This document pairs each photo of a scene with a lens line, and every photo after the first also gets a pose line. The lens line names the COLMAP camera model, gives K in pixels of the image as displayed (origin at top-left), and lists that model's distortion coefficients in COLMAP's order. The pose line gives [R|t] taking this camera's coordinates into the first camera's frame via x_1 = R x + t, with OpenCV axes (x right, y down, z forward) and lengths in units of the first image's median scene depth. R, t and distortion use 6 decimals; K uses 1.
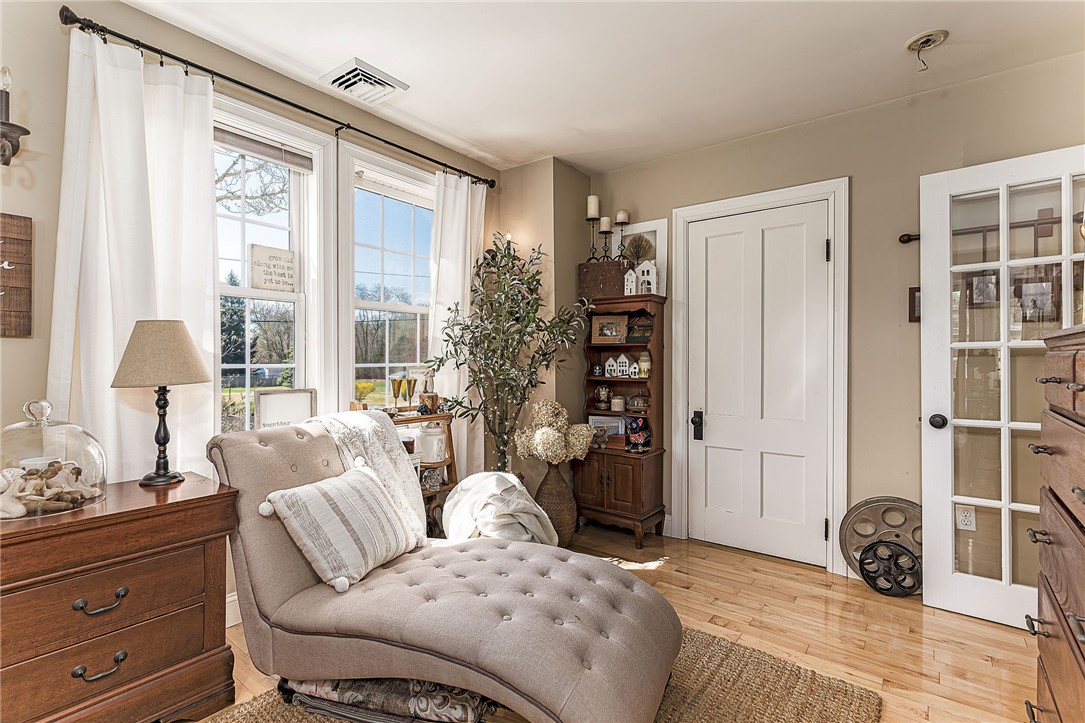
lens RADIAL K [[503.2, 0, 542.5], [0, 503.2, 361.5], [0, 0, 1]] dist [0.002670, 0.000019]
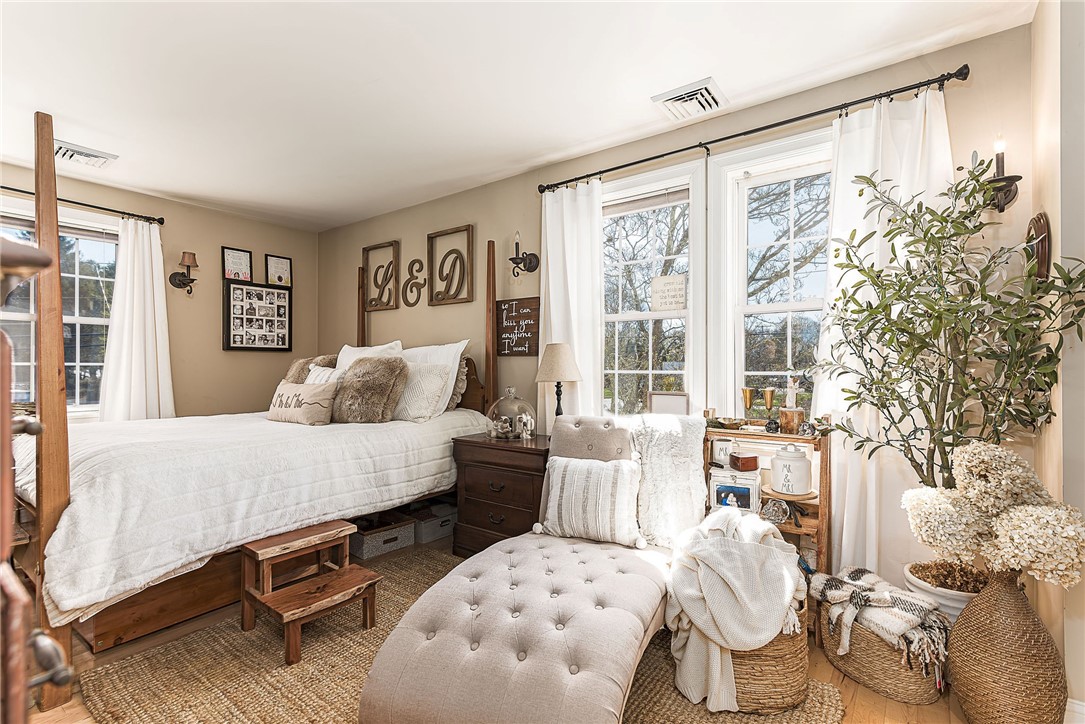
lens RADIAL K [[503.2, 0, 542.5], [0, 503.2, 362.0], [0, 0, 1]] dist [0.002670, 0.000019]
pose [[0.020078, -0.008686, -0.999761, 0.780872], [-0.004234, 0.999953, -0.008772, -0.004380], [0.999789, 0.004409, 0.020041, 0.775579]]
